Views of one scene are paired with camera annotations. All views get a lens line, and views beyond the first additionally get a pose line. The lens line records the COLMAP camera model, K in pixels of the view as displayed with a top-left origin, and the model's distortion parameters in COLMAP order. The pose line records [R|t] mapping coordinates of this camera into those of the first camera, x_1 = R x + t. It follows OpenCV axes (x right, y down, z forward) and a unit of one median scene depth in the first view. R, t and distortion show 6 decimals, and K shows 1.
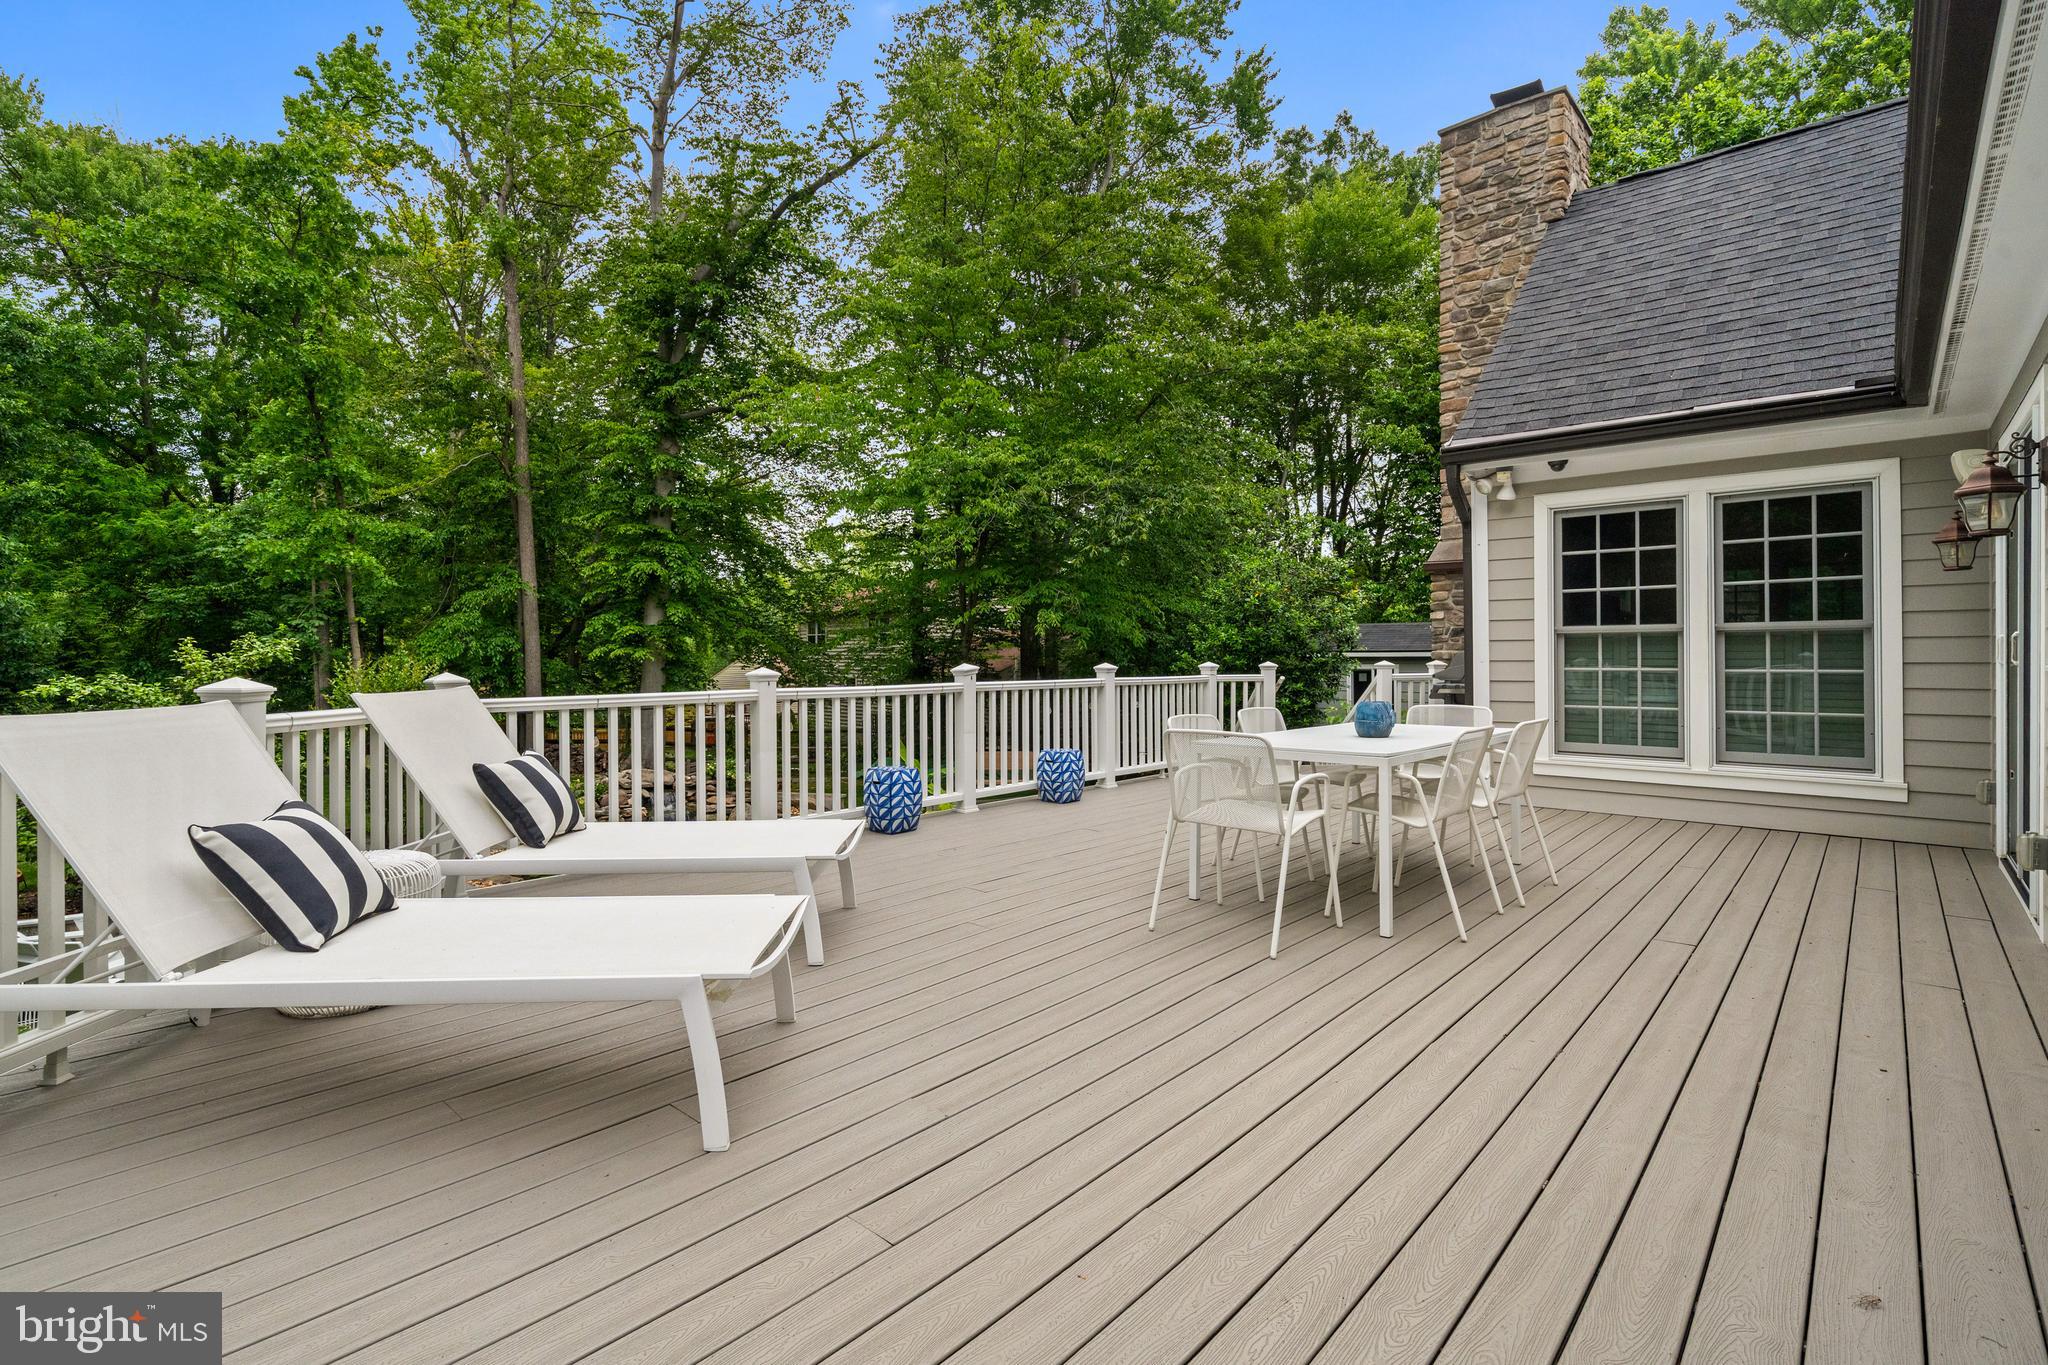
lens RADIAL K [[937.9, 0, 1020.7], [0, 937.9, 667.7], [0, 0, 1]] dist [-0.000979, 0.000847]
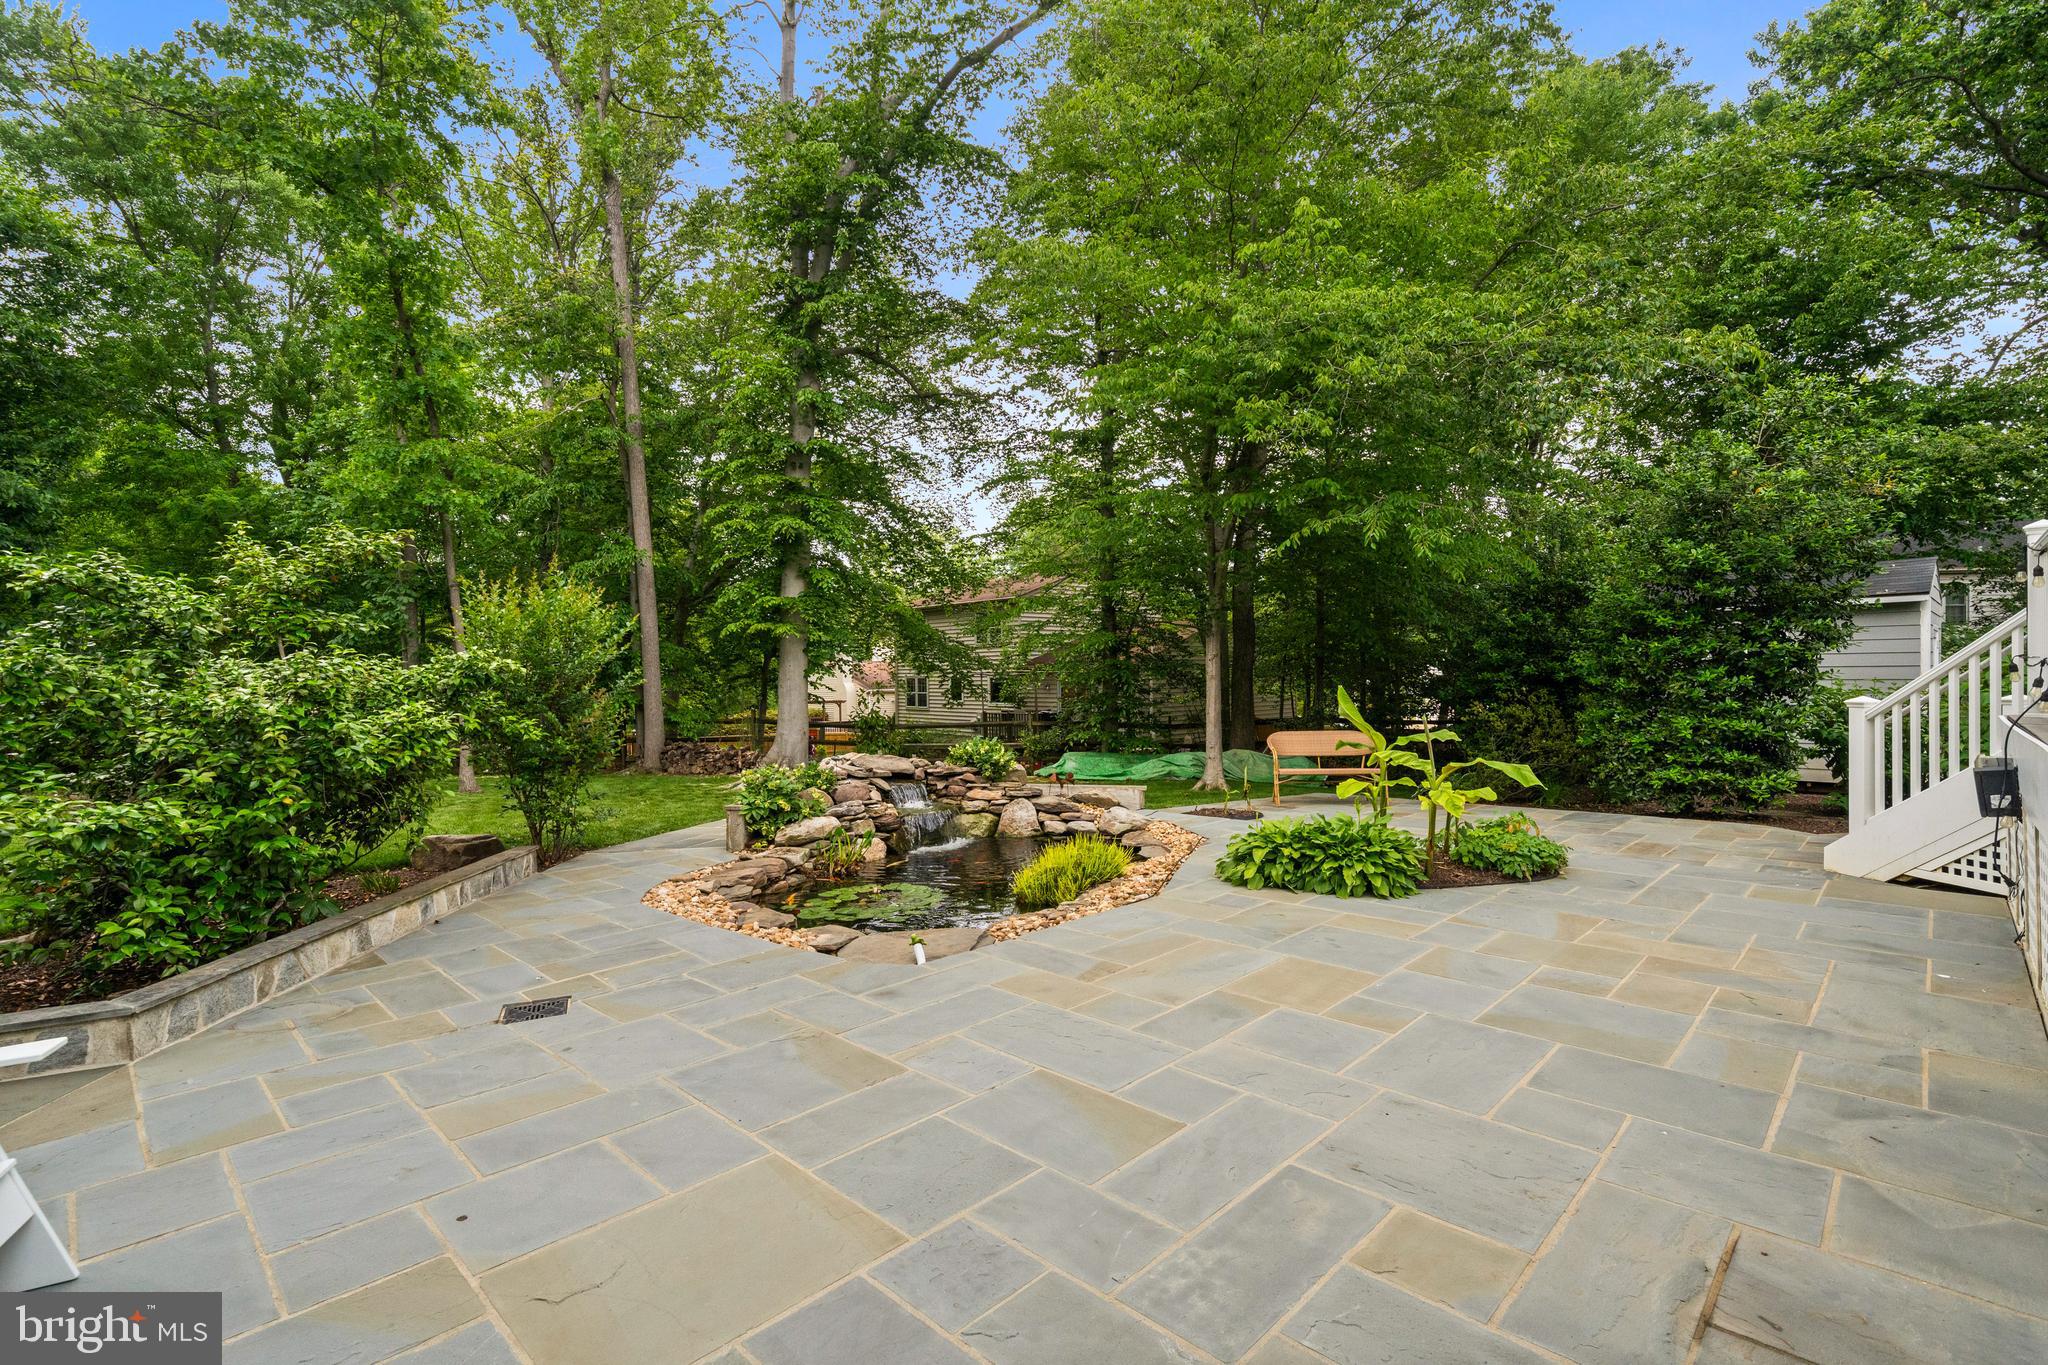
lens RADIAL K [[937.9, 0, 1028.1], [0, 937.9, 688.1], [0, 0, 1]] dist [-0.000979, 0.000847]
pose [[0.998841, -0.013054, -0.046326, -0.143351], [0.013510, 0.999863, 0.009531, 0.030974], [0.046195, -0.010146, 0.998881, 0.169475]]
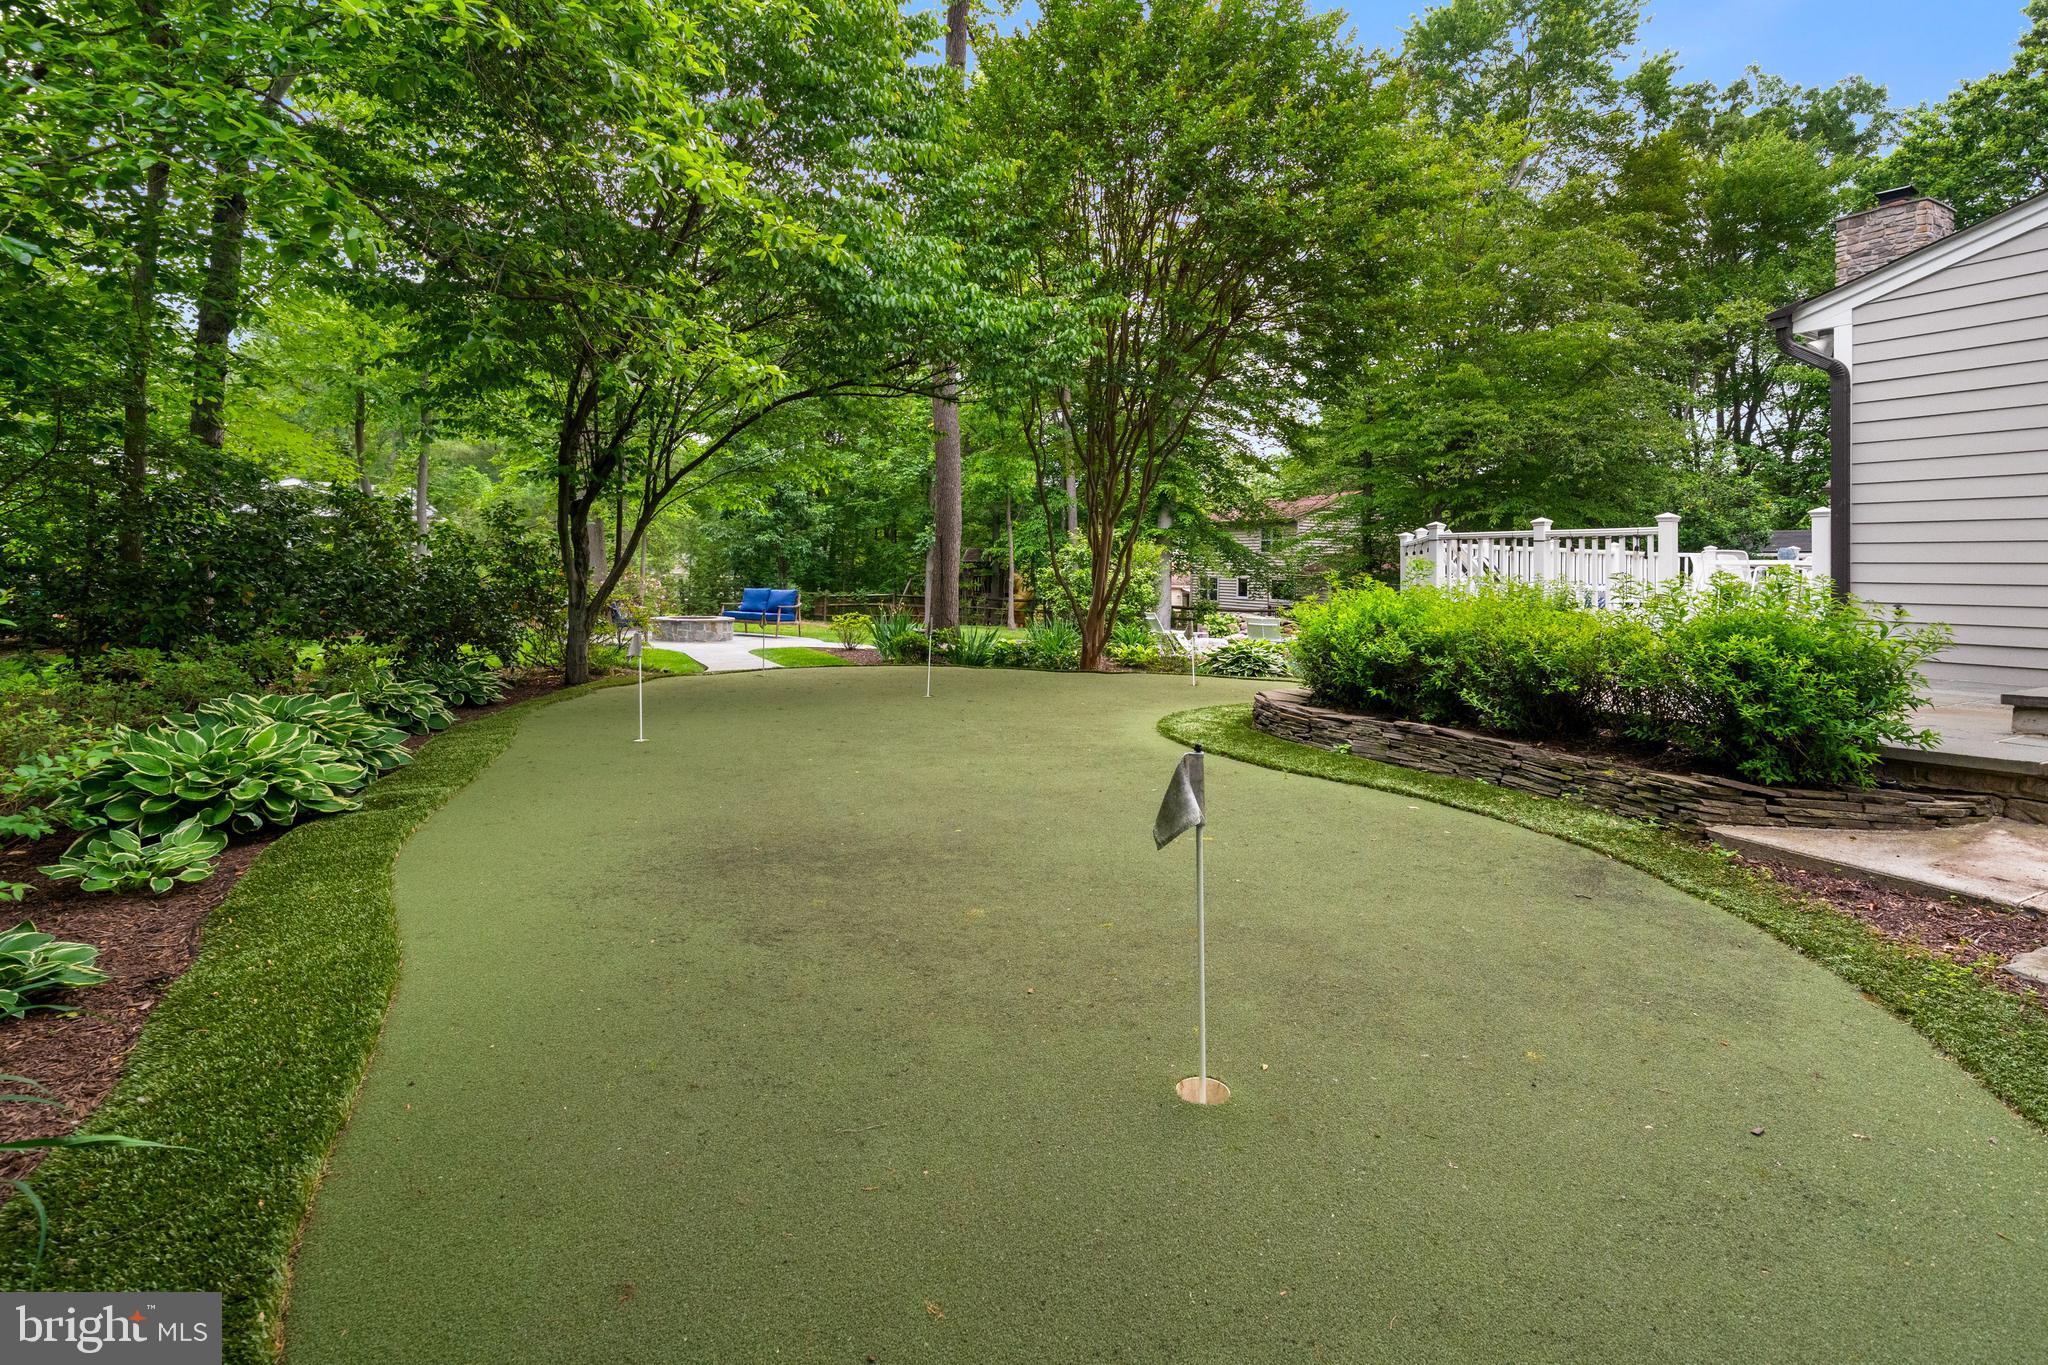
lens RADIAL K [[937.9, 0, 1009.5], [0, 937.9, 550.3], [0, 0, 1]] dist [-0.000979, 0.000847]
pose [[0.945954, 0.014799, -0.323963, -0.155598], [-0.025503, 0.999259, -0.028820, 0.033570], [0.323297, 0.035525, 0.945631, -0.409915]]
